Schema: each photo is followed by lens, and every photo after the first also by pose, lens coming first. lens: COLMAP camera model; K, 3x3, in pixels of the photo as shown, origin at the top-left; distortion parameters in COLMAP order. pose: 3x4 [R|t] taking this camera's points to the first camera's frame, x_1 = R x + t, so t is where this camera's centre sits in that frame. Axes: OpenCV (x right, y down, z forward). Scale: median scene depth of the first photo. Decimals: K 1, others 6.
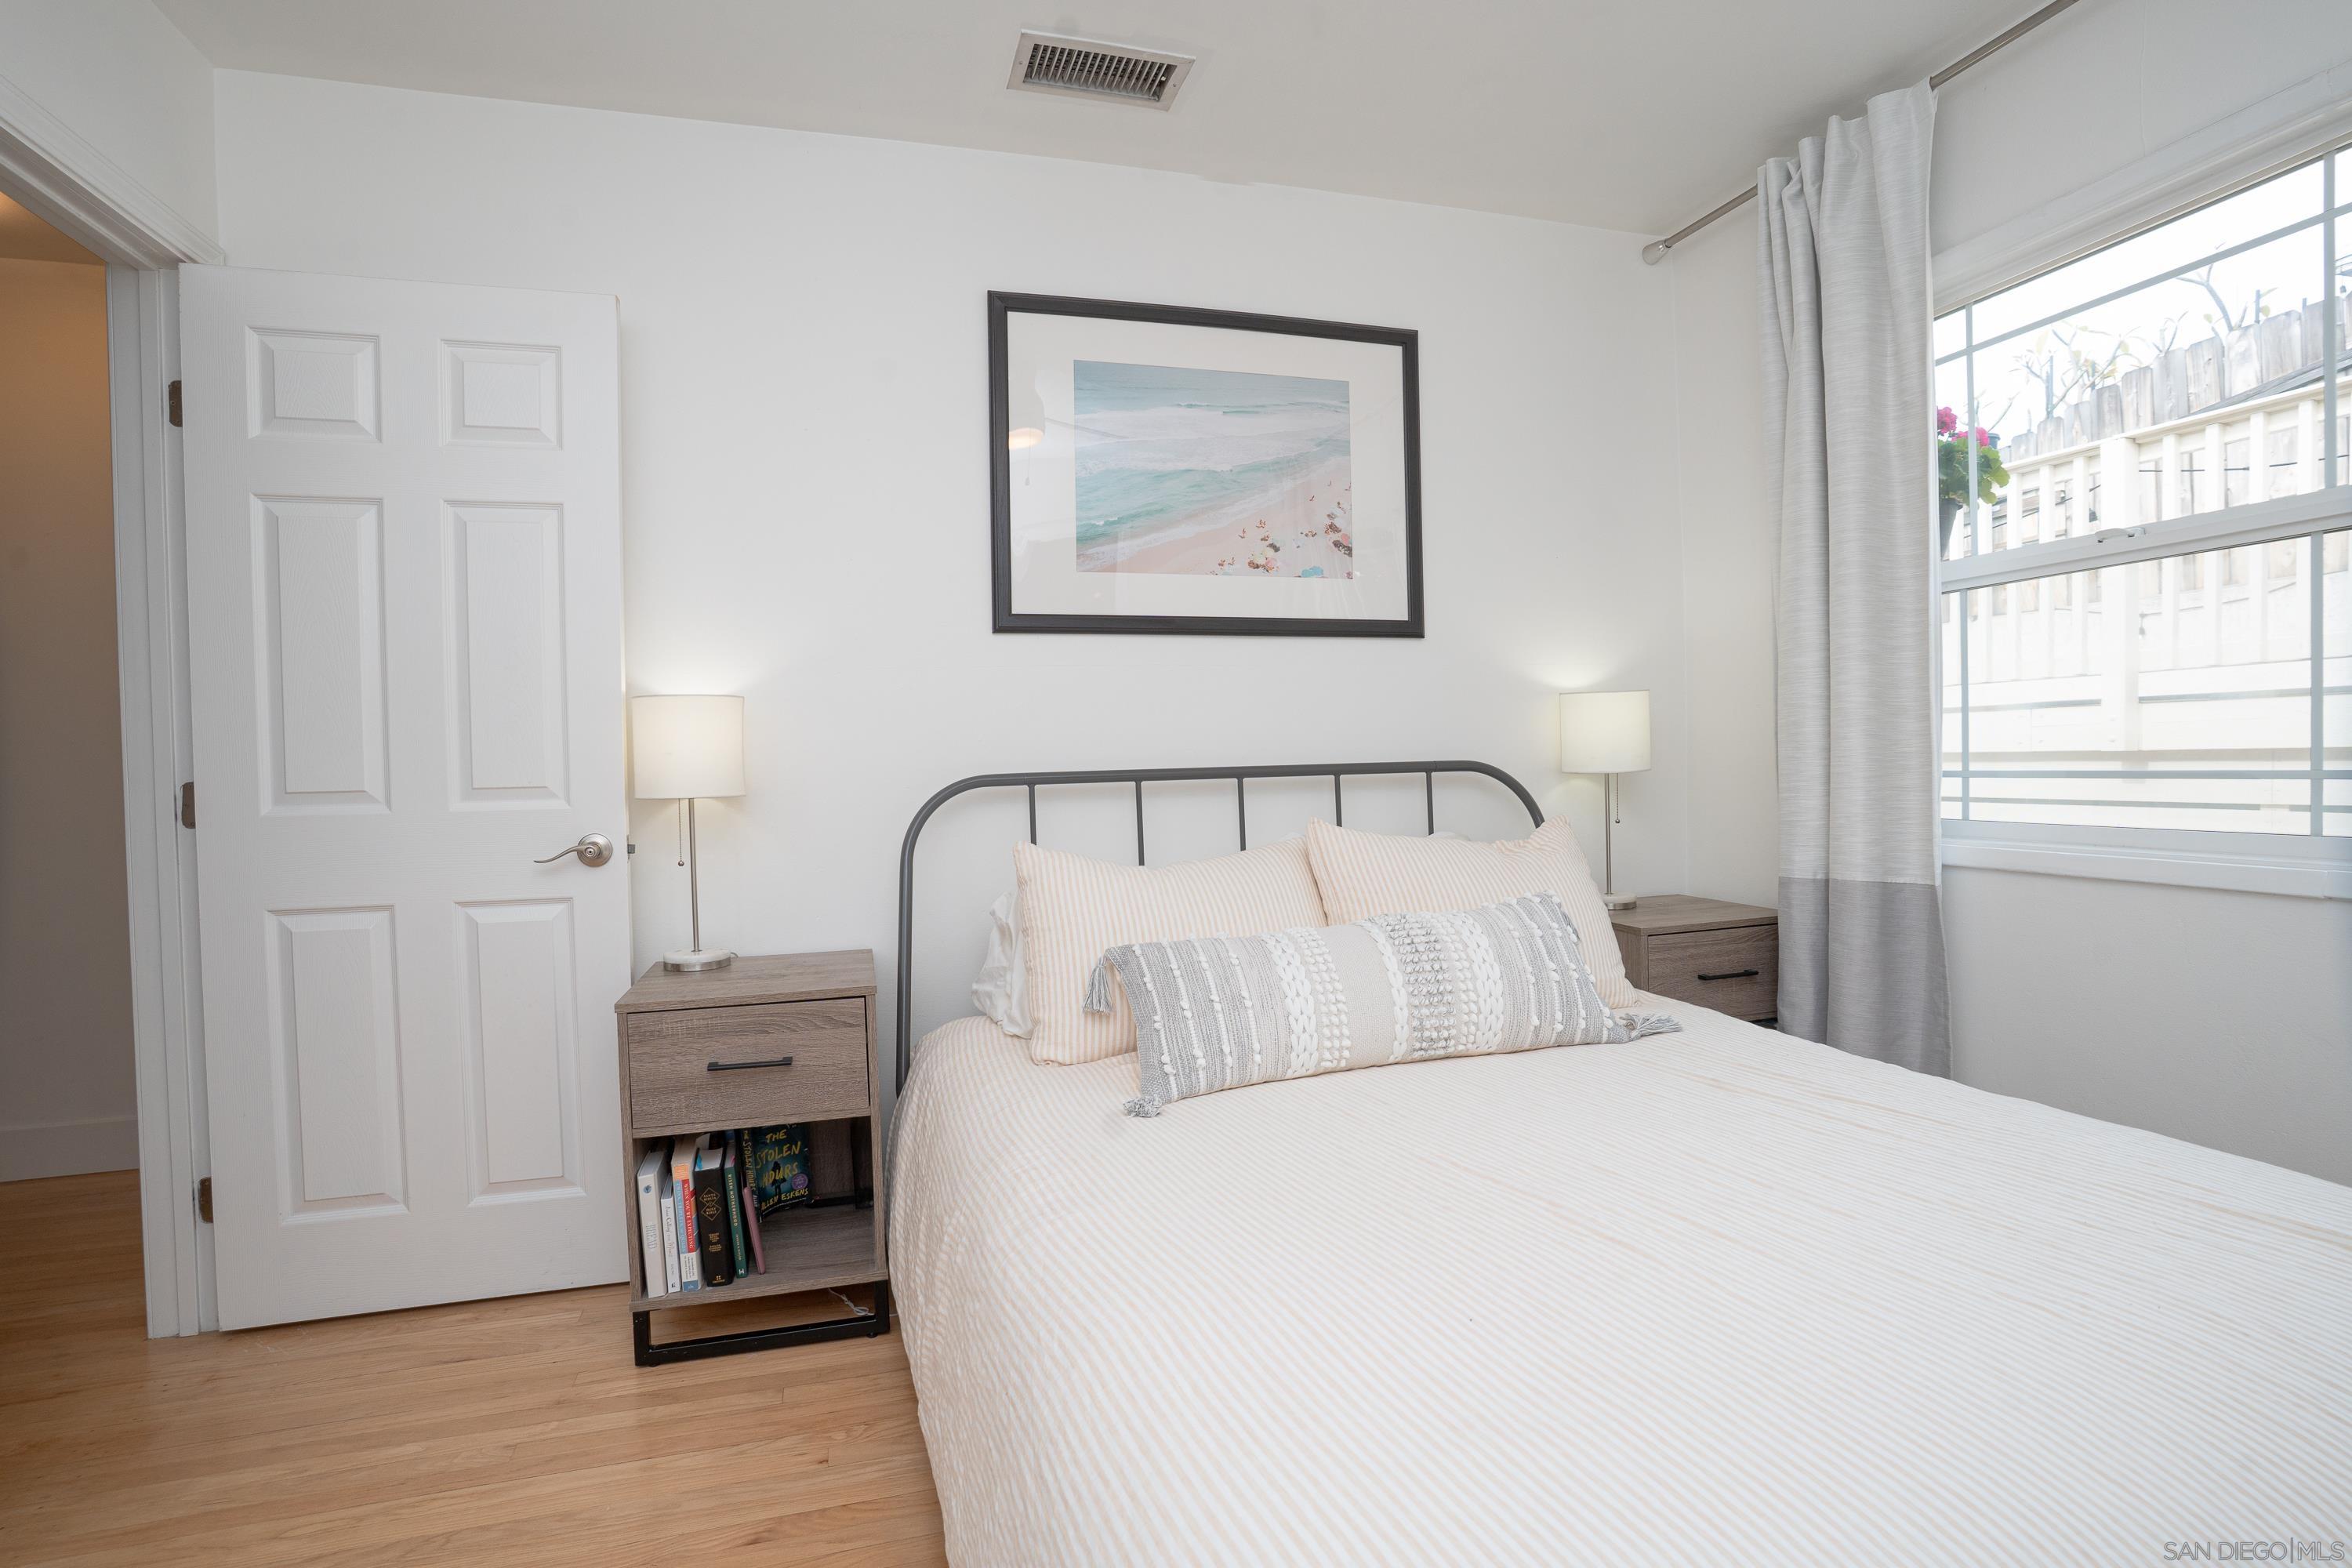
lens RADIAL K [[1149.3, 0, 1173.3], [0, 1149.3, 784.4], [0, 0, 1]] dist [-0.062013, 0.024382]
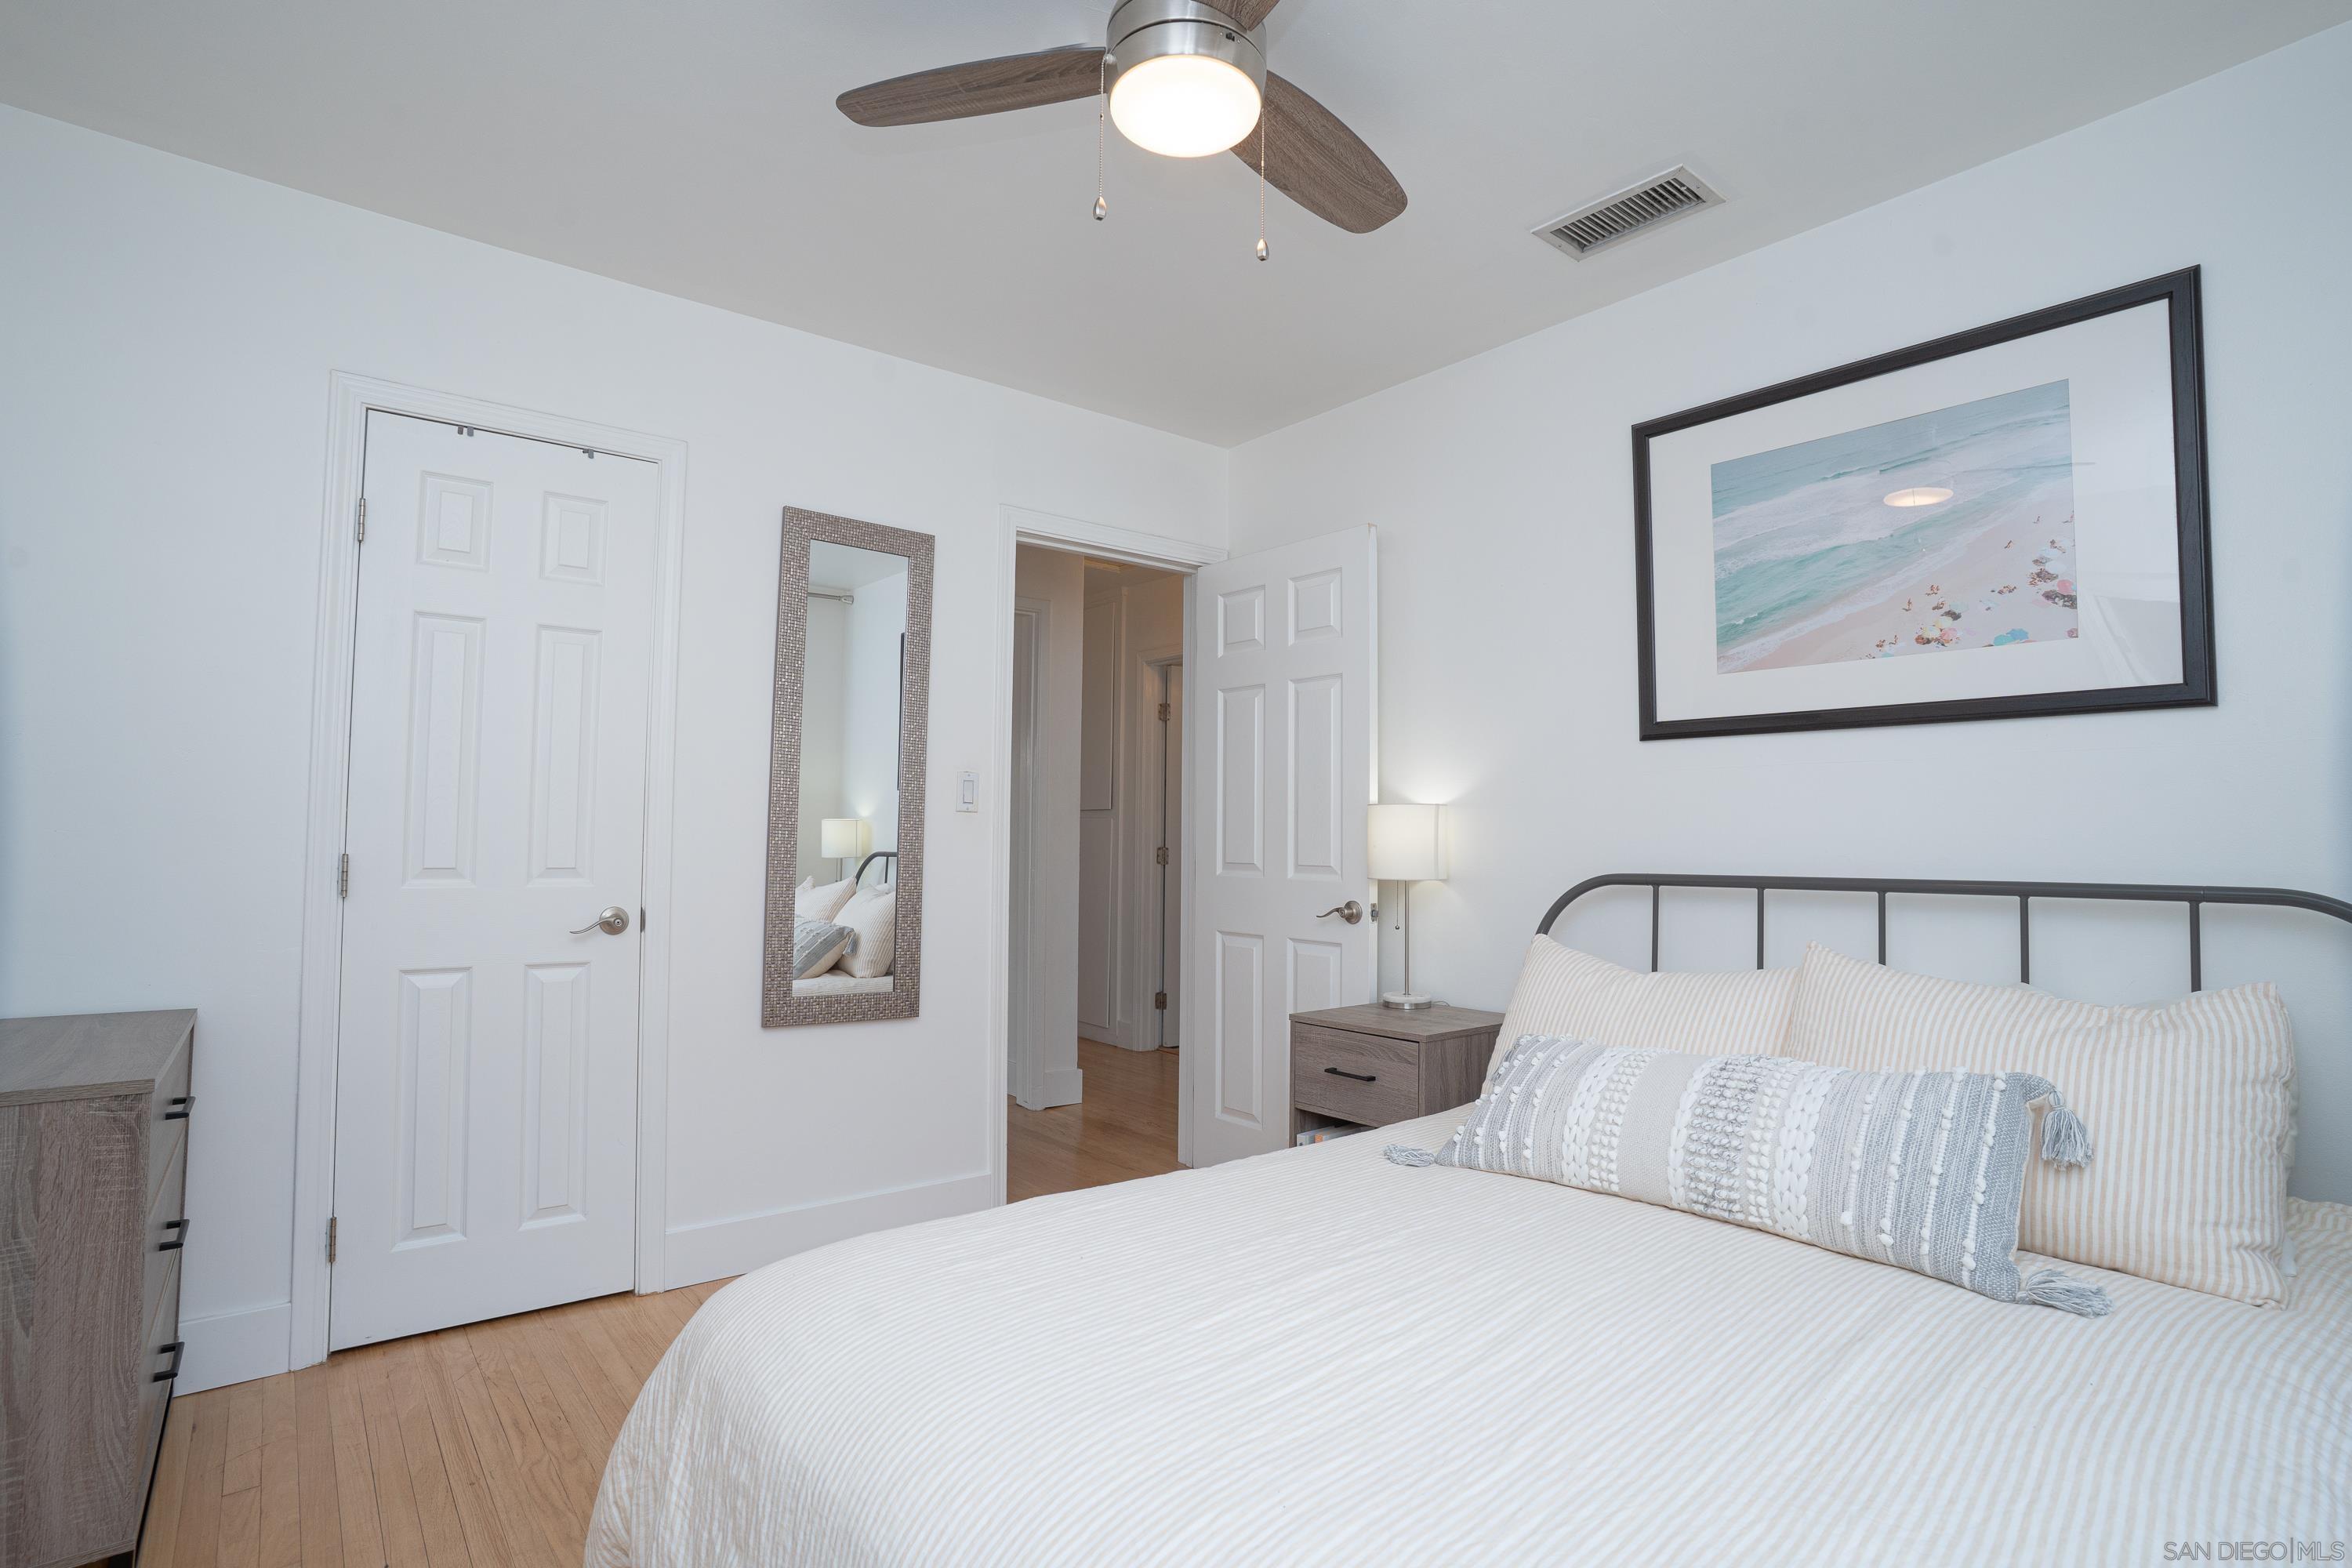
lens RADIAL K [[1149.3, 0, 1185.1], [0, 1149.3, 797.9], [0, 0, 1]] dist [-0.062013, 0.024382]
pose [[0.400257, -0.009436, -0.916354, 0.640011], [-0.040233, 0.998802, -0.027859, -0.032883], [0.915519, 0.048019, 0.399398, 0.191755]]
